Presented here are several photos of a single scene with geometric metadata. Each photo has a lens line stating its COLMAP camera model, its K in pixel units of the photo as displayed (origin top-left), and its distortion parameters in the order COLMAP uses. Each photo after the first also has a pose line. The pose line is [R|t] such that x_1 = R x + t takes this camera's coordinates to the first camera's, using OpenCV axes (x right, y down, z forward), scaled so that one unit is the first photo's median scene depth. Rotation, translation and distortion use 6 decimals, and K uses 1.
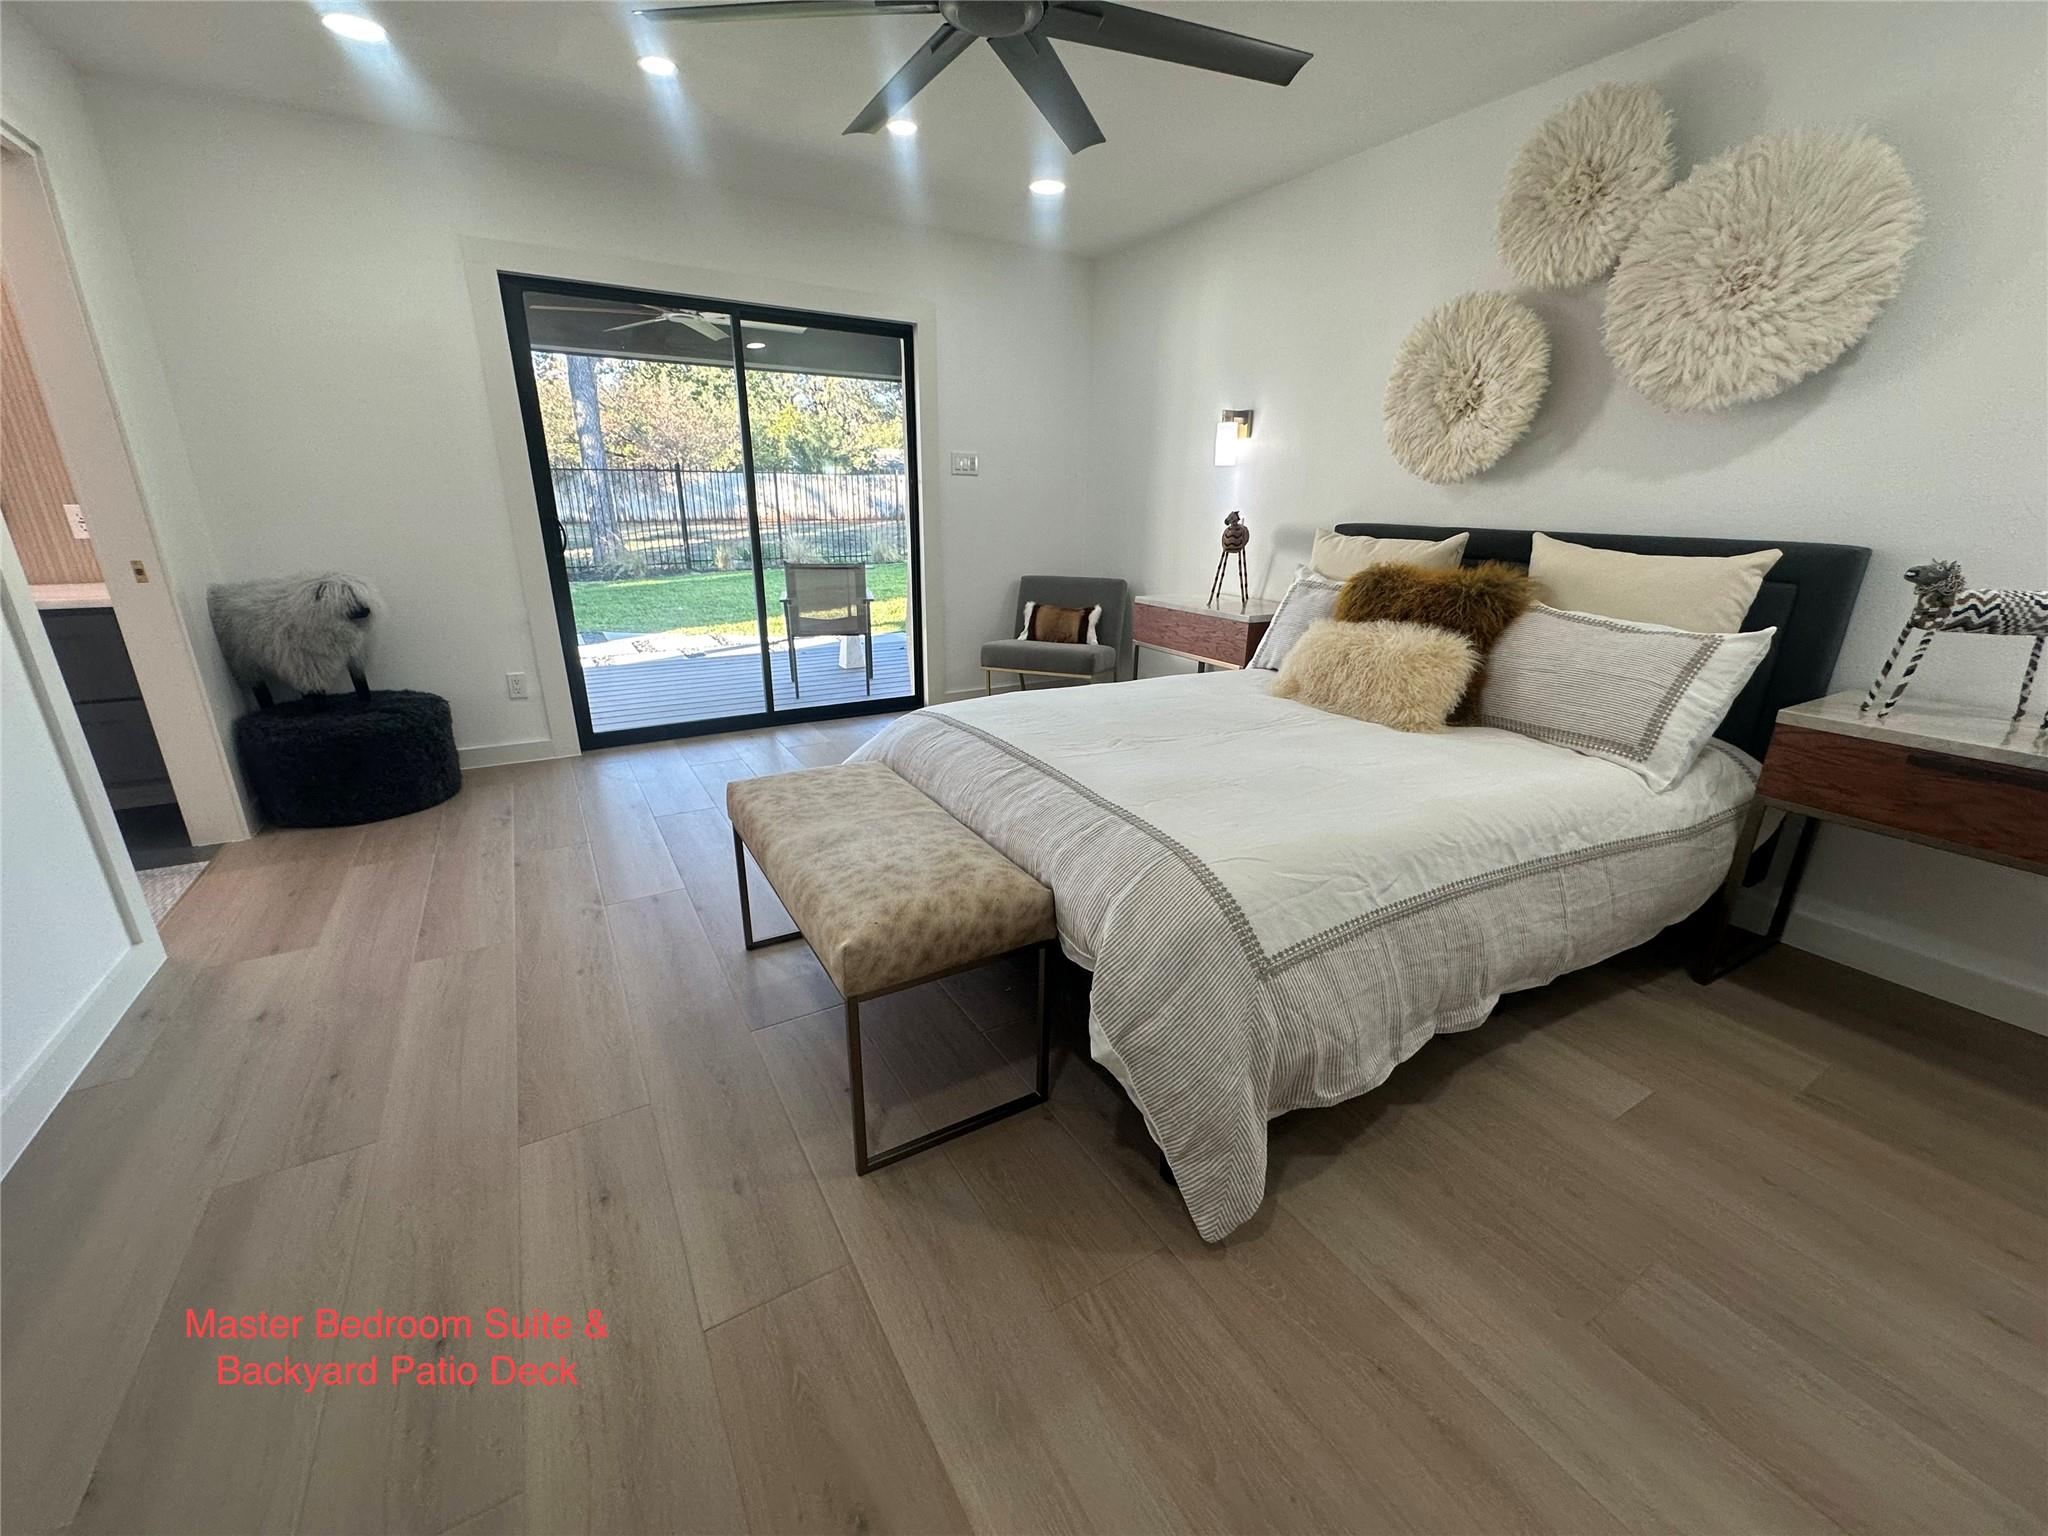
lens RADIAL K [[822.8, 0, 1018.1], [0, 822.8, 767.8], [0, 0, 1]] dist [0.000434, -0.000156]
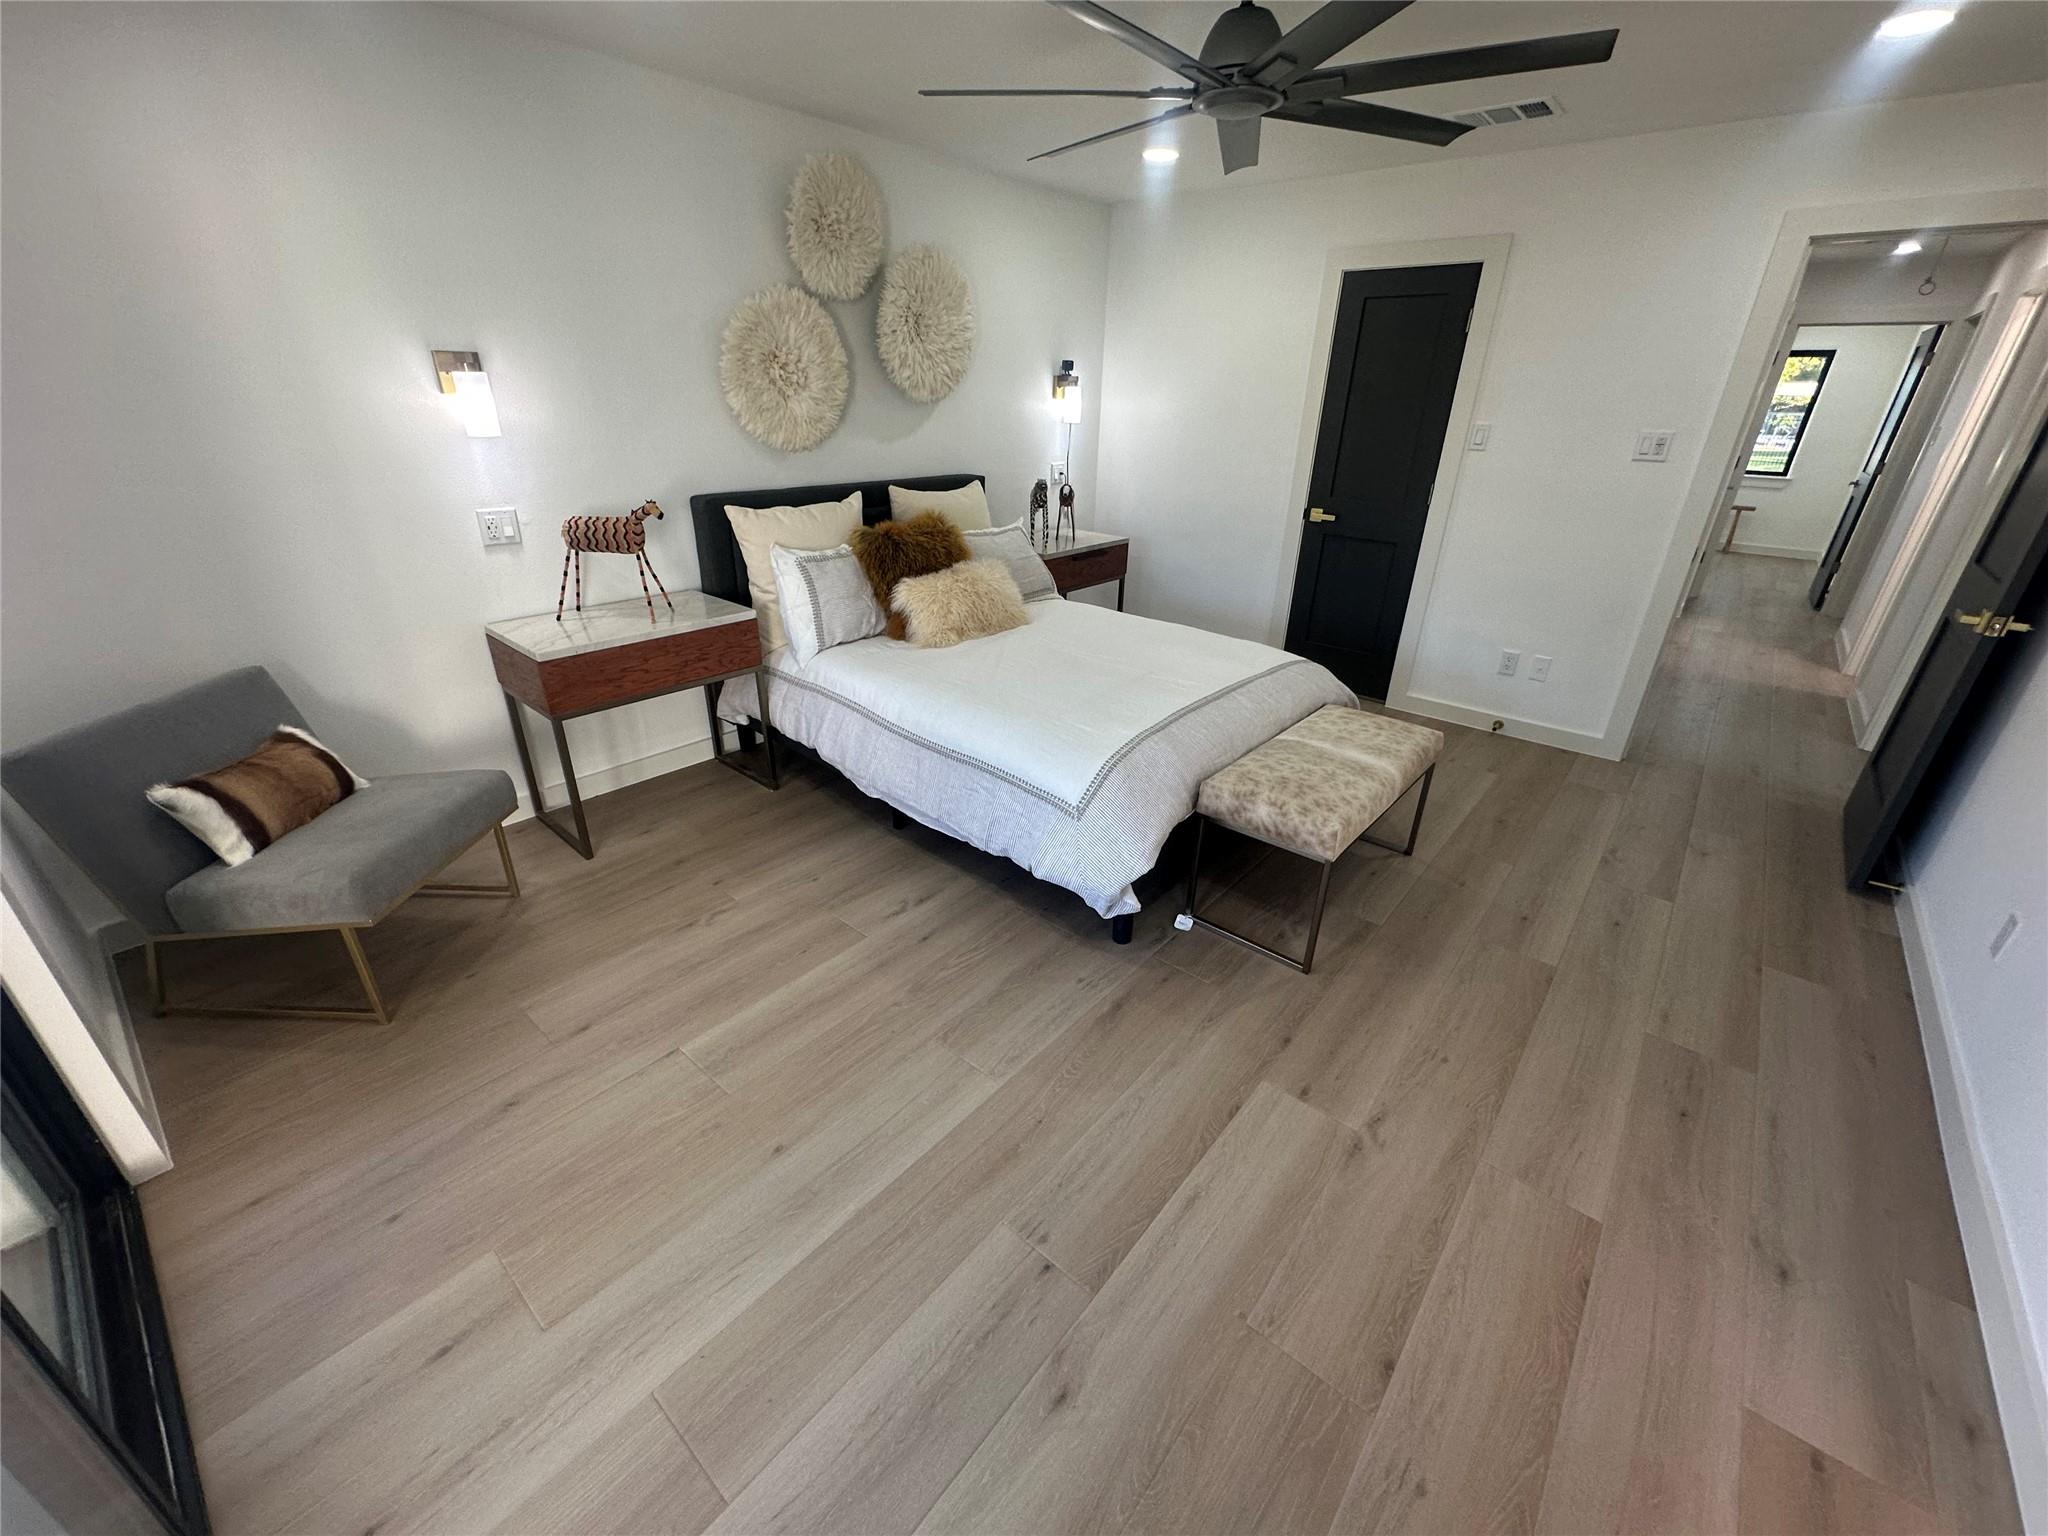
lens RADIAL K [[822.8, 0, 1020.7], [0, 822.8, 771.4], [0, 0, 1]] dist [0.000434, -0.000156]
pose [[-0.328183, -0.421854, 0.845184, -1.136542], [0.273755, 0.813867, 0.512522, -0.725226], [-0.904076, 0.399574, -0.151612, 1.592264]]
